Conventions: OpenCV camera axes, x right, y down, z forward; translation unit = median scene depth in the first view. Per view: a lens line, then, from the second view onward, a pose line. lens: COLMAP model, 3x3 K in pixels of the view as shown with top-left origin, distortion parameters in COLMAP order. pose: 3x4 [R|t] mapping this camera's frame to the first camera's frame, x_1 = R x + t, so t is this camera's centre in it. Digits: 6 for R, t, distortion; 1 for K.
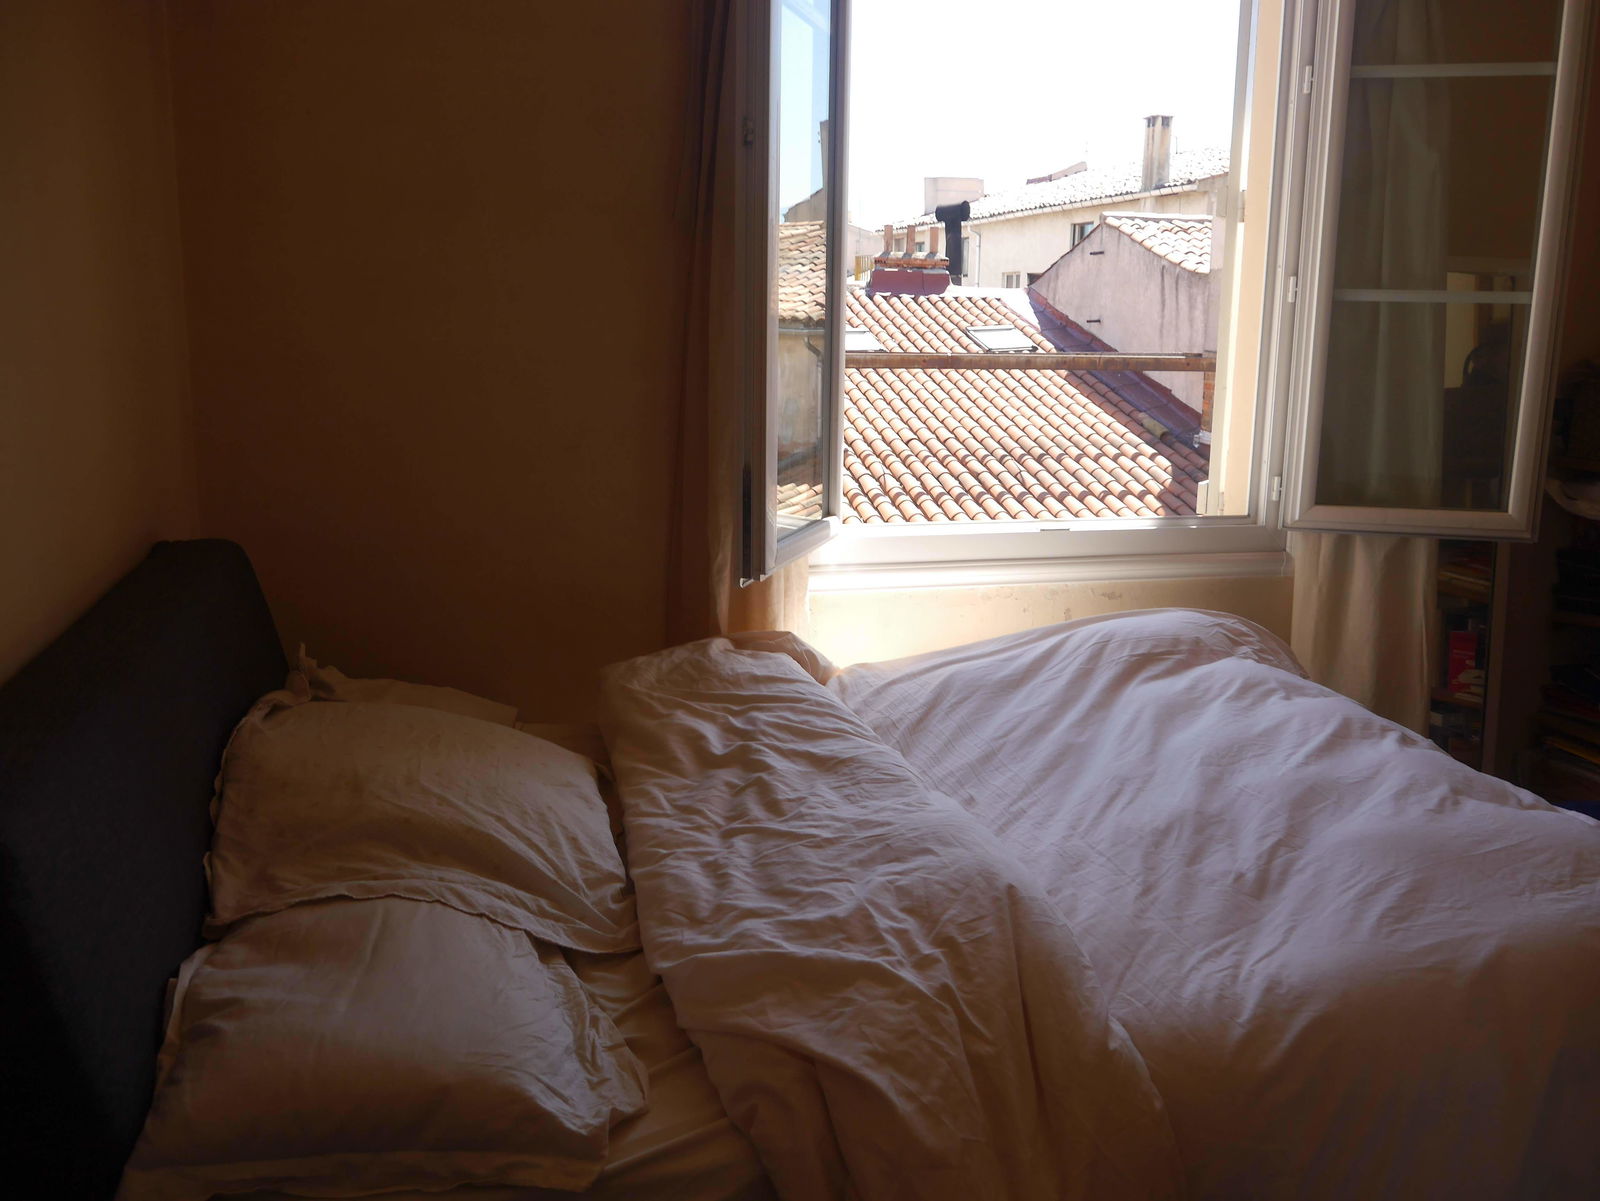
lens RADIAL K [[1220.9, 0, 800.0], [0, 1220.9, 600.5], [0, 0, 1]] dist [-0.134473, 0.016377]
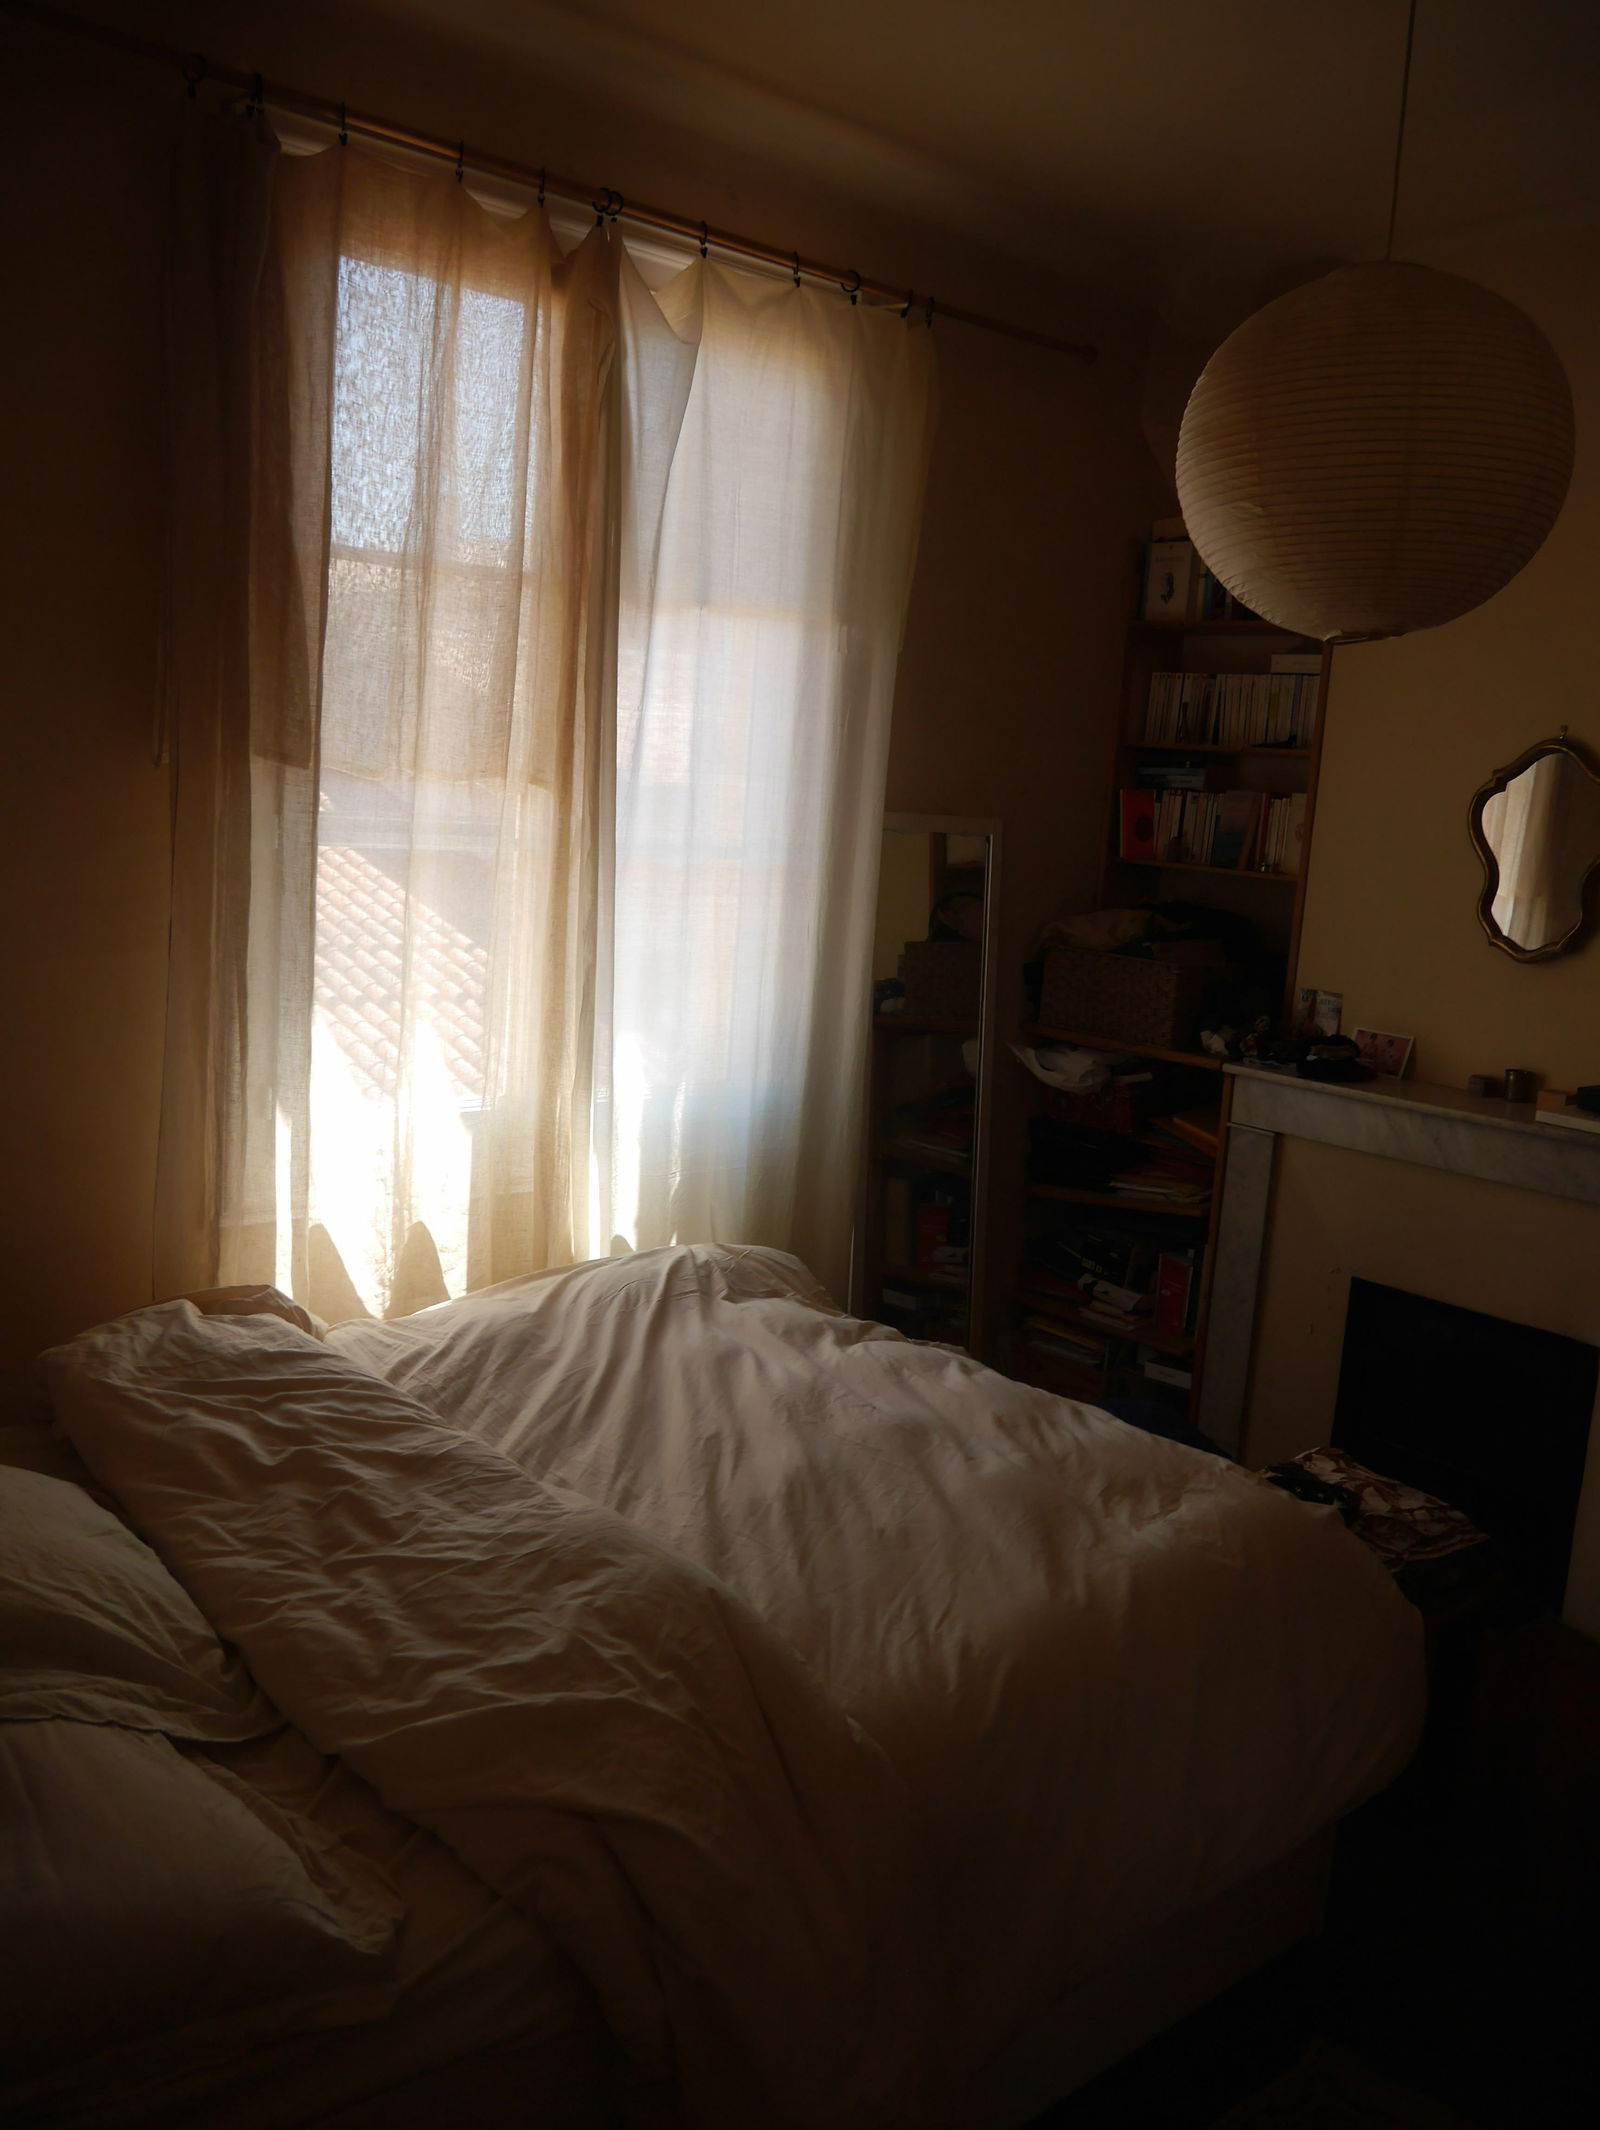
lens RADIAL K [[1625.4, 0, 800.0], [0, 1625.4, 1065.0], [0, 0, 1]] dist [-0.134473, 0.016377]
pose [[0.870703, -0.013828, 0.491614, -0.322839], [0.028521, 0.999342, -0.022406, -0.125357], [-0.490981, 0.033531, 0.870525, -0.128264]]
